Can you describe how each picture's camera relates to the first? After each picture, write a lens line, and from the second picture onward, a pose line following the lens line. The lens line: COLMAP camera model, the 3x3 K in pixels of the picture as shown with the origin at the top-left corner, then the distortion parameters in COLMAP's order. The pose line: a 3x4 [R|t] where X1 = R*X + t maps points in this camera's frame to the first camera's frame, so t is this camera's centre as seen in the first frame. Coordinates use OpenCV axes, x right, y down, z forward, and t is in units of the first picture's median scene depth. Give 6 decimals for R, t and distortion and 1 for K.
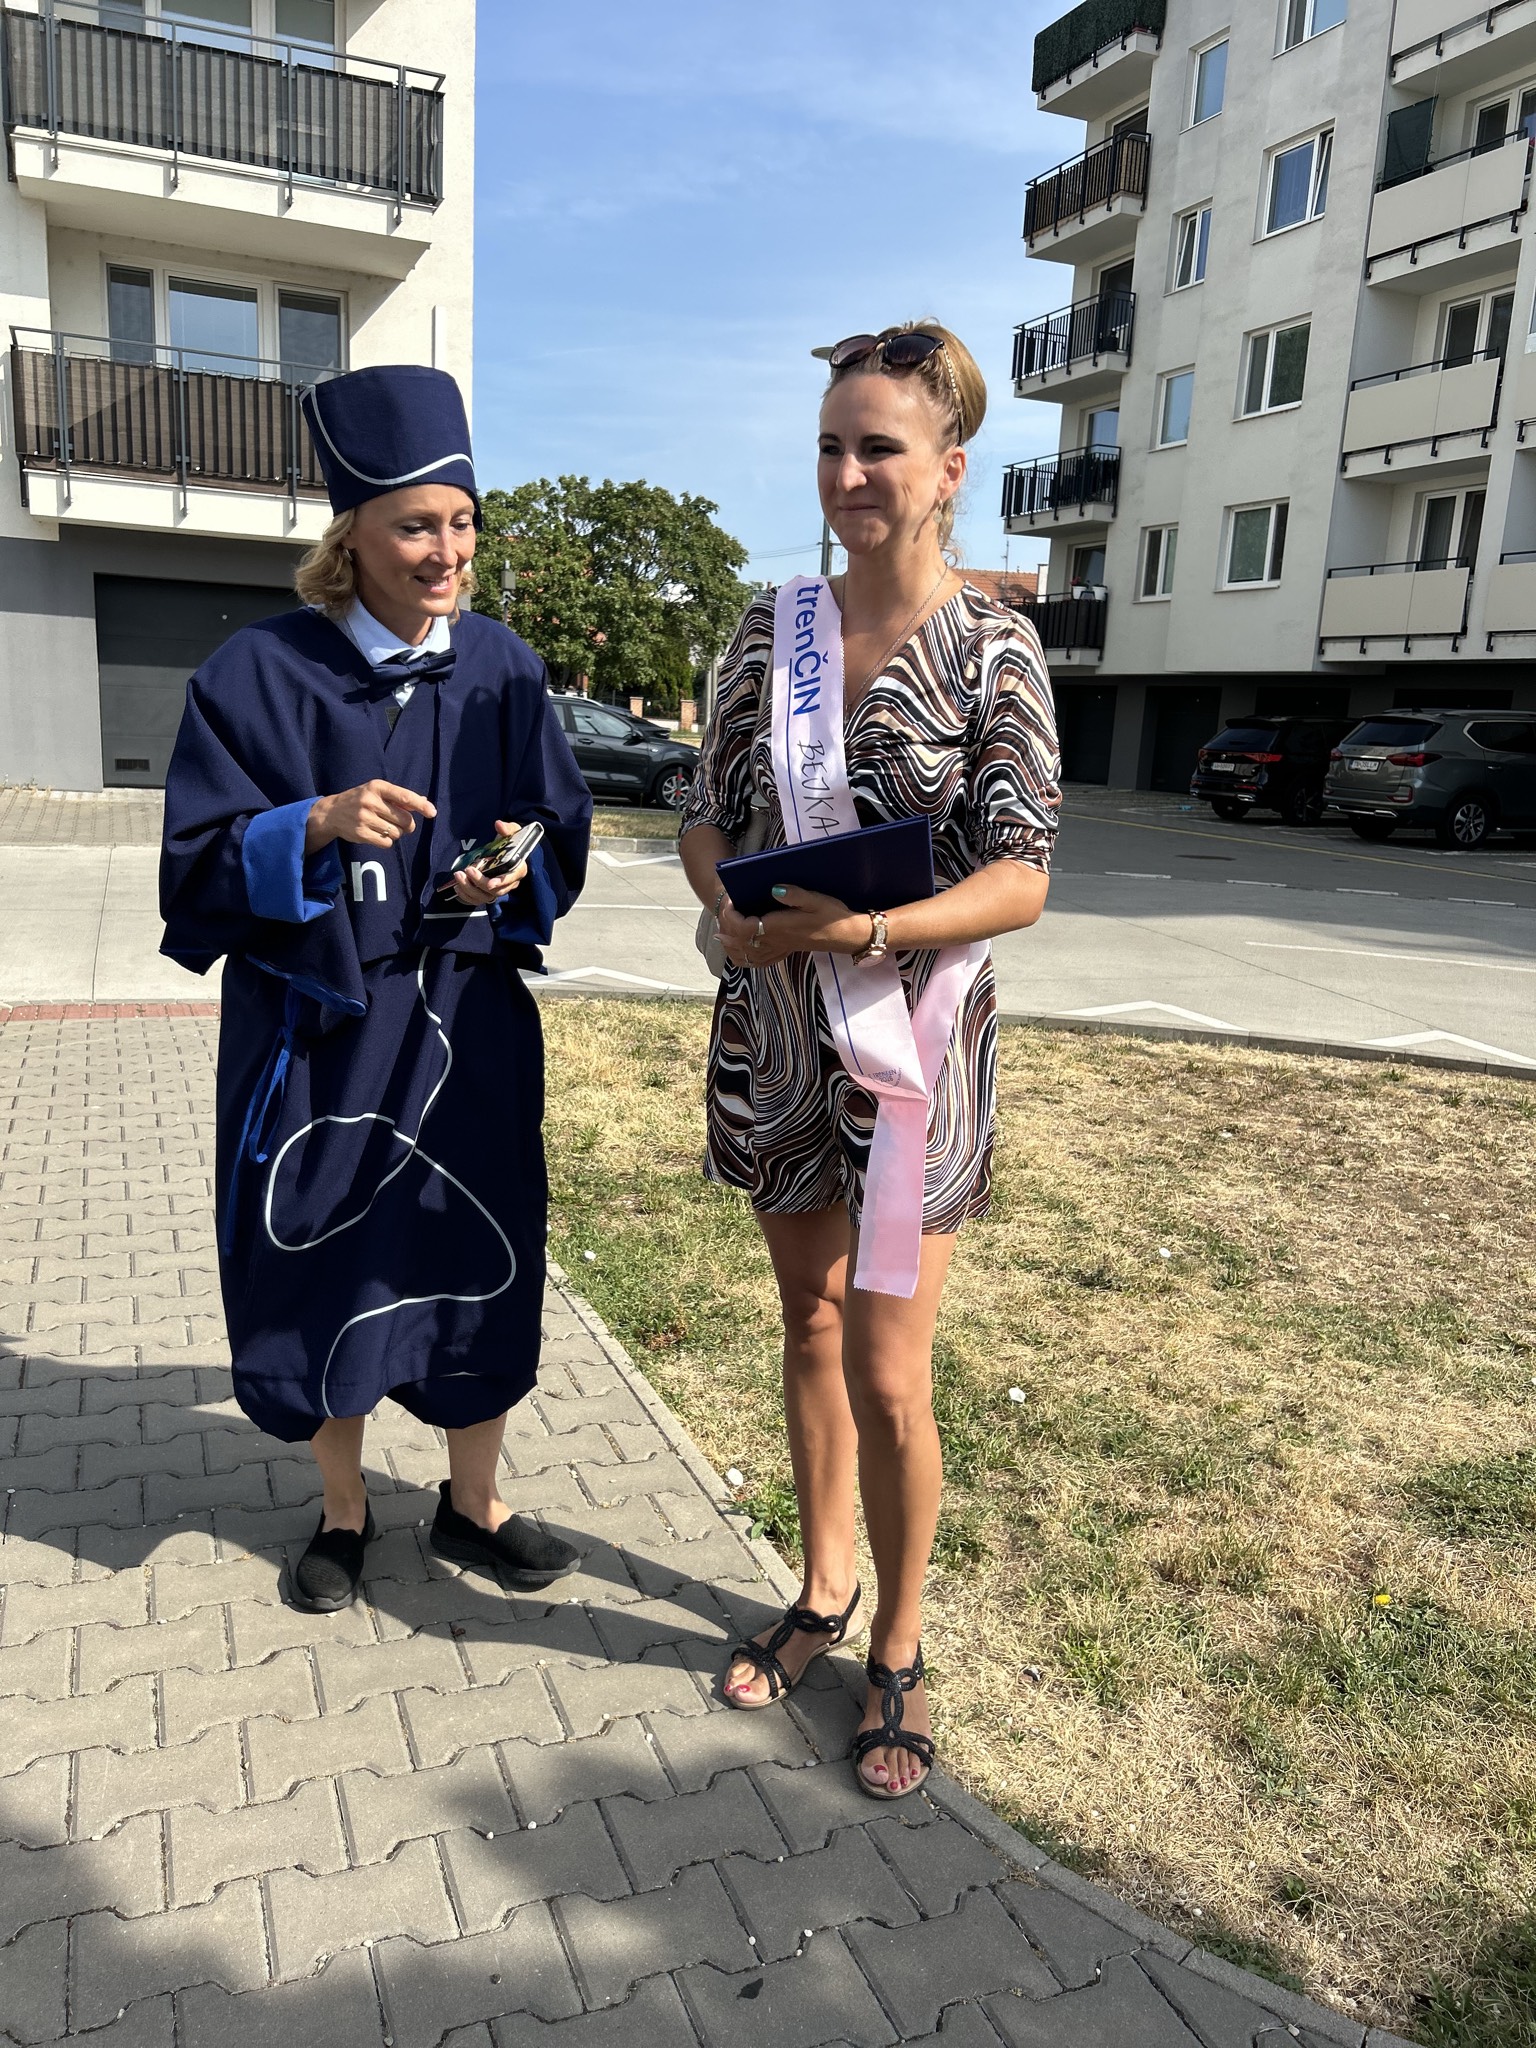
lens RADIAL K [[1544.8, 0, 771.5], [0, 1544.8, 1029.5], [0, 0, 1]] dist [0.047460, -0.049308]
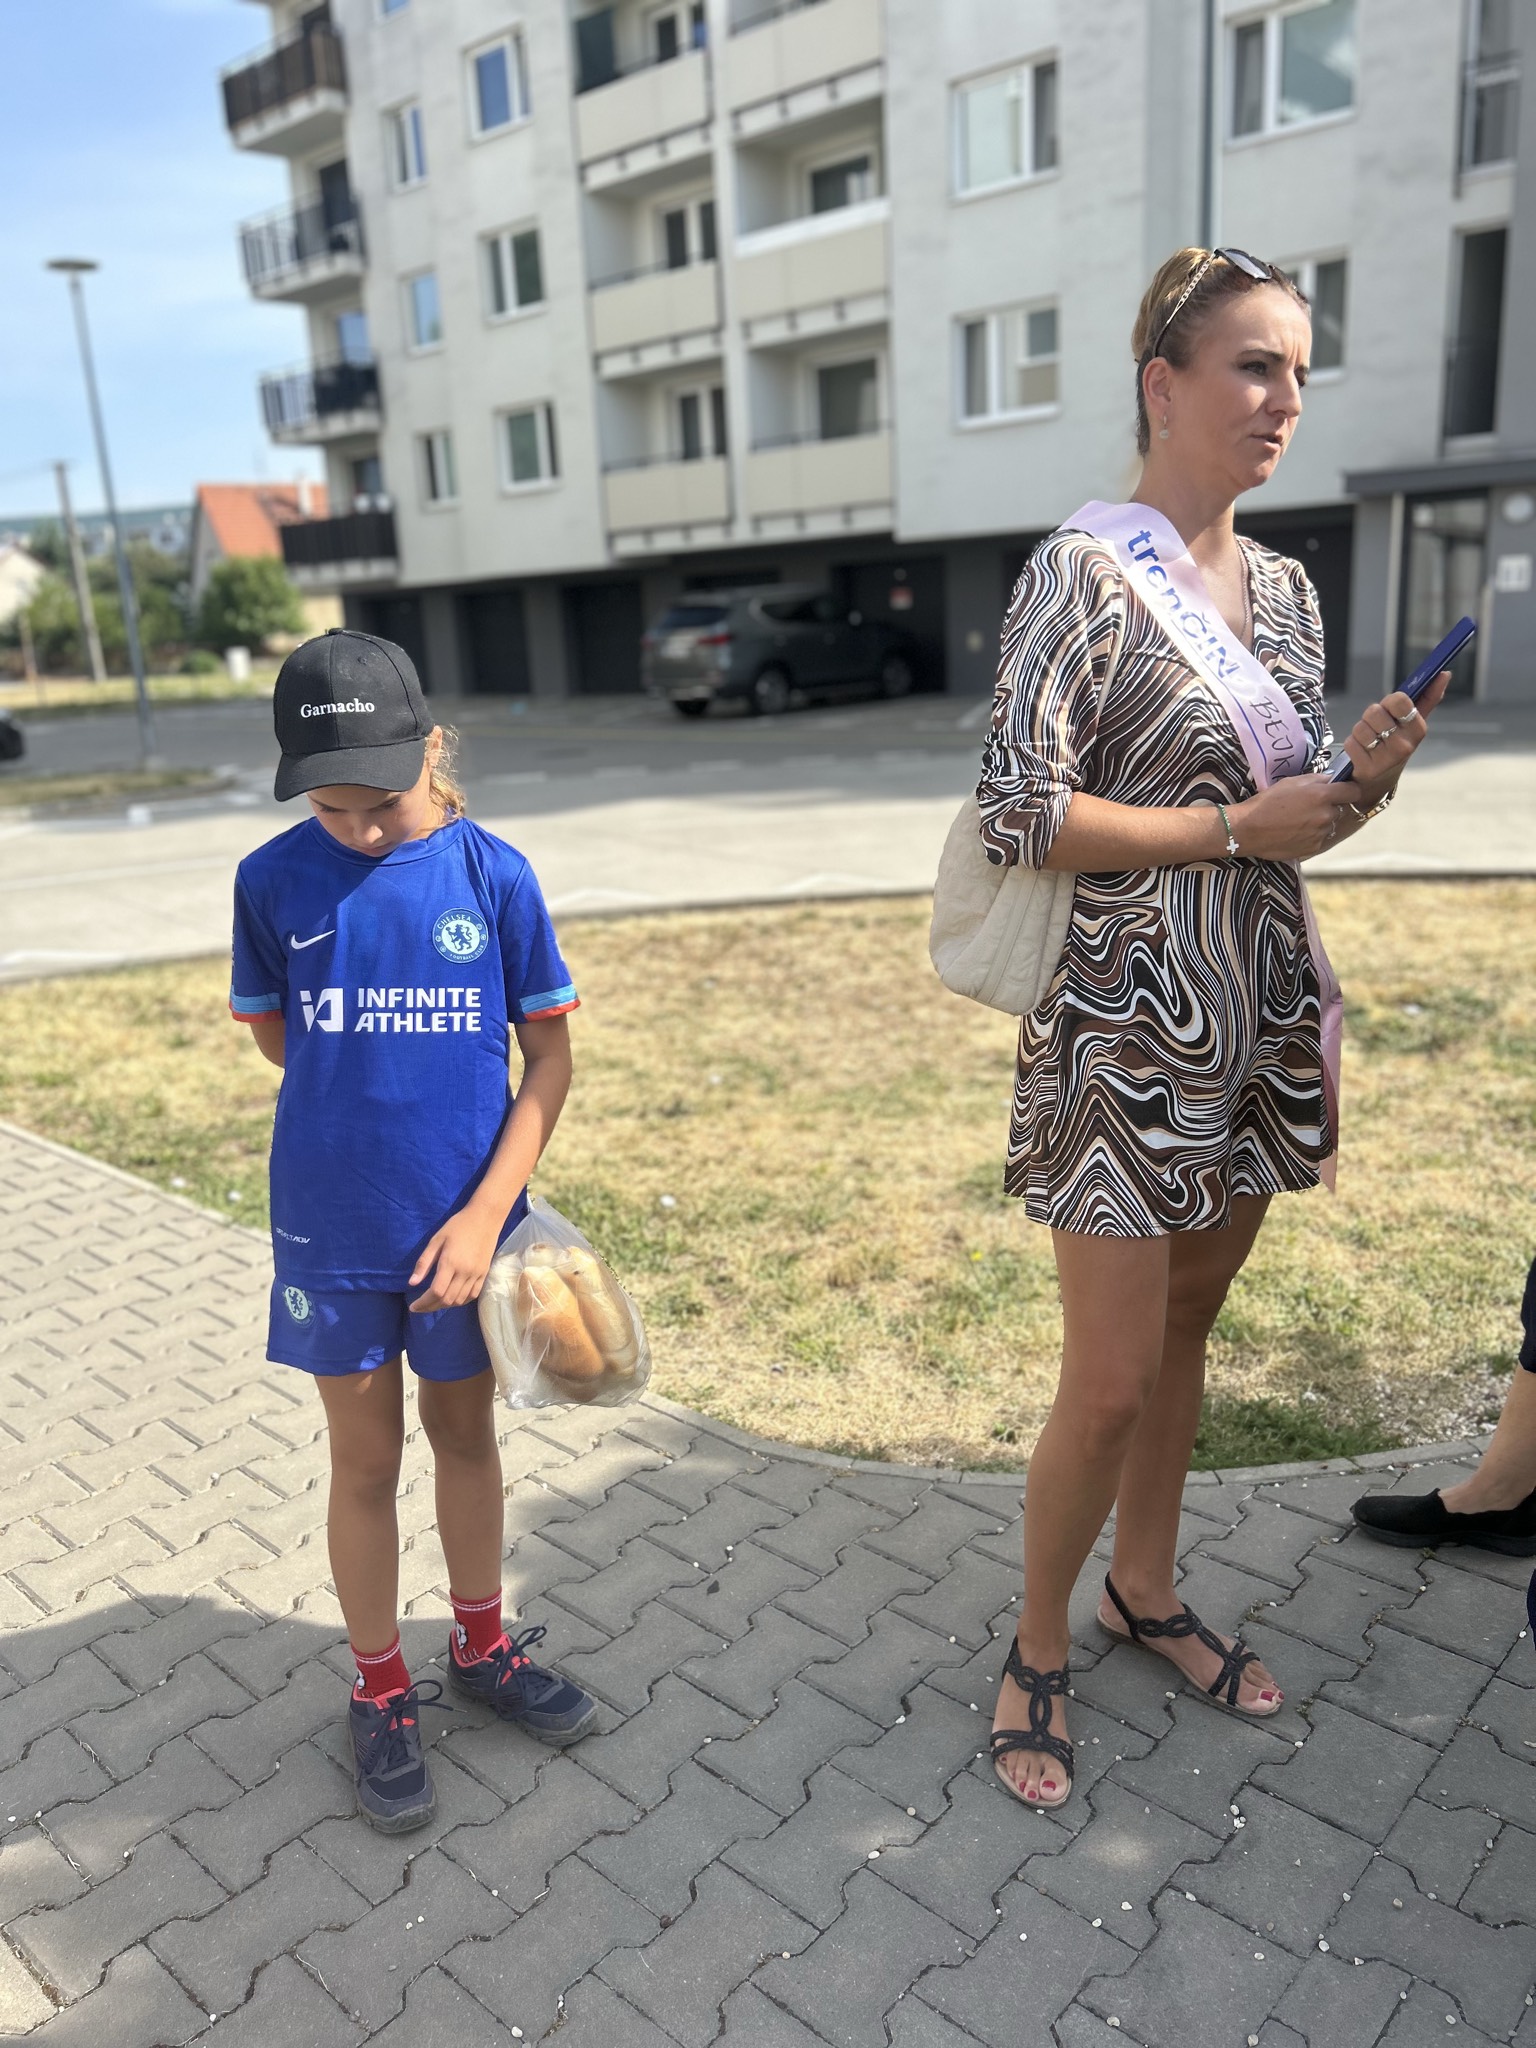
lens RADIAL K [[1543.0, 0, 761.0], [0, 1543.0, 1026.5], [0, 0, 1]] dist [0.055566, -0.062852]
pose [[0.901543, -0.202941, 0.382147, -0.044395], [0.181487, 0.979099, 0.091799, -0.000090], [-0.392789, -0.013406, 0.919531, -0.032687]]
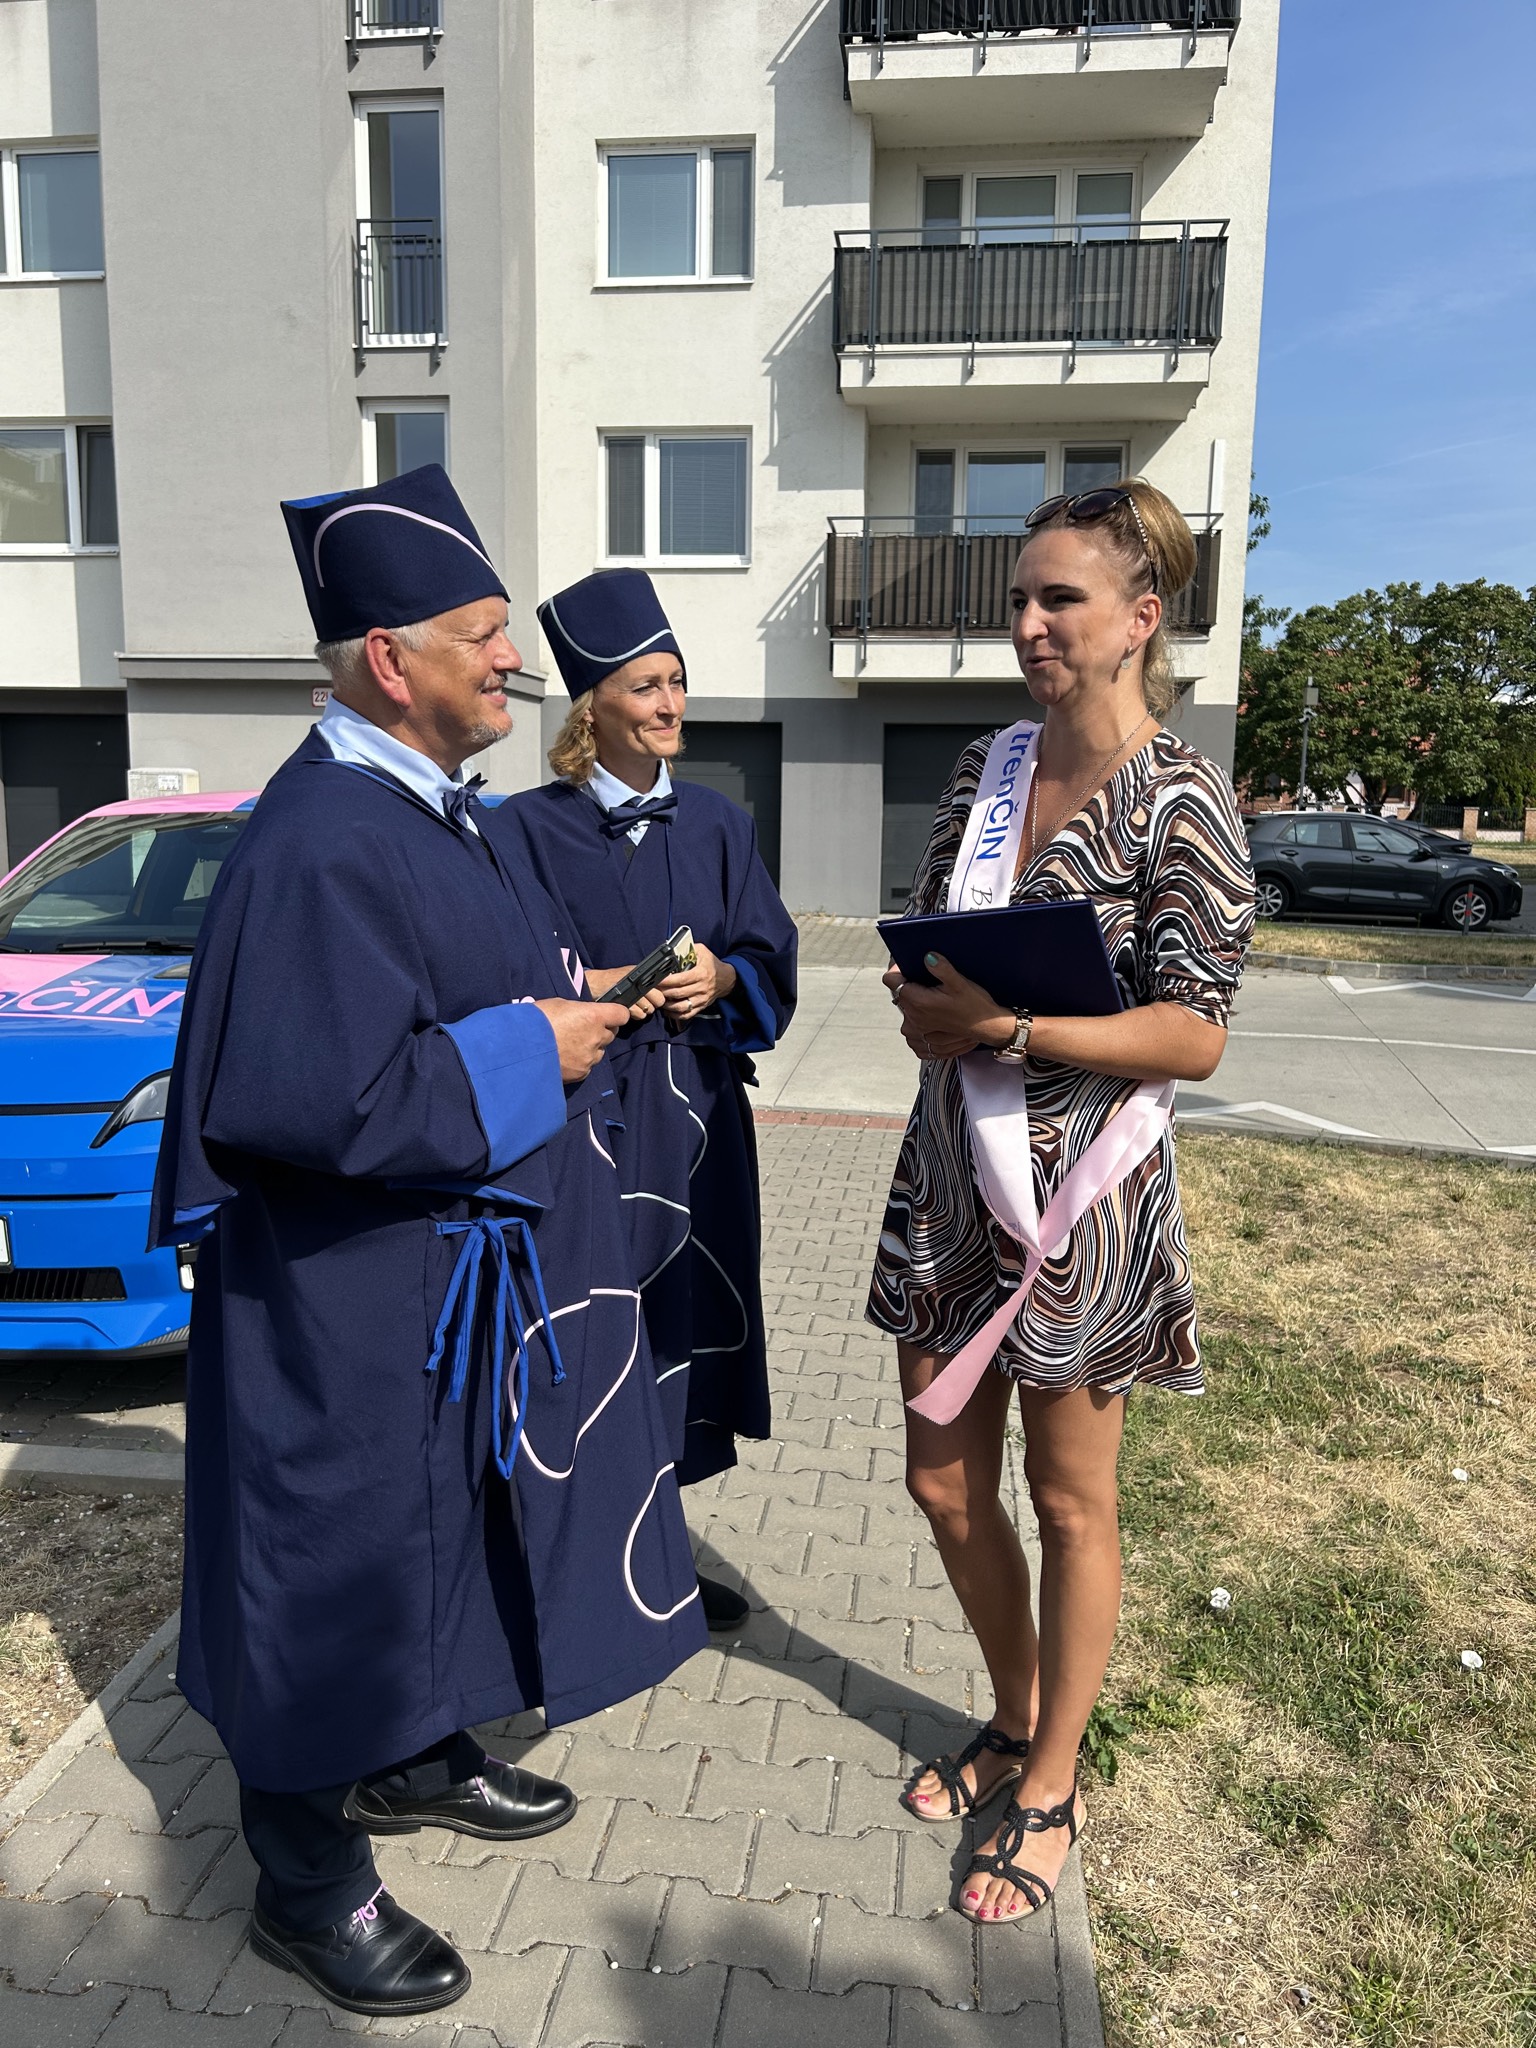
lens RADIAL K [[1542.3, 0, 765.2], [0, 1542.3, 1033.9], [0, 0, 1]] dist [0.039254, -0.046242]
pose [[0.869256, 0.036864, -0.492985, 0.047010], [-0.072519, 0.995937, -0.053396, -0.005256], [0.489013, 0.082165, 0.868398, 0.013982]]
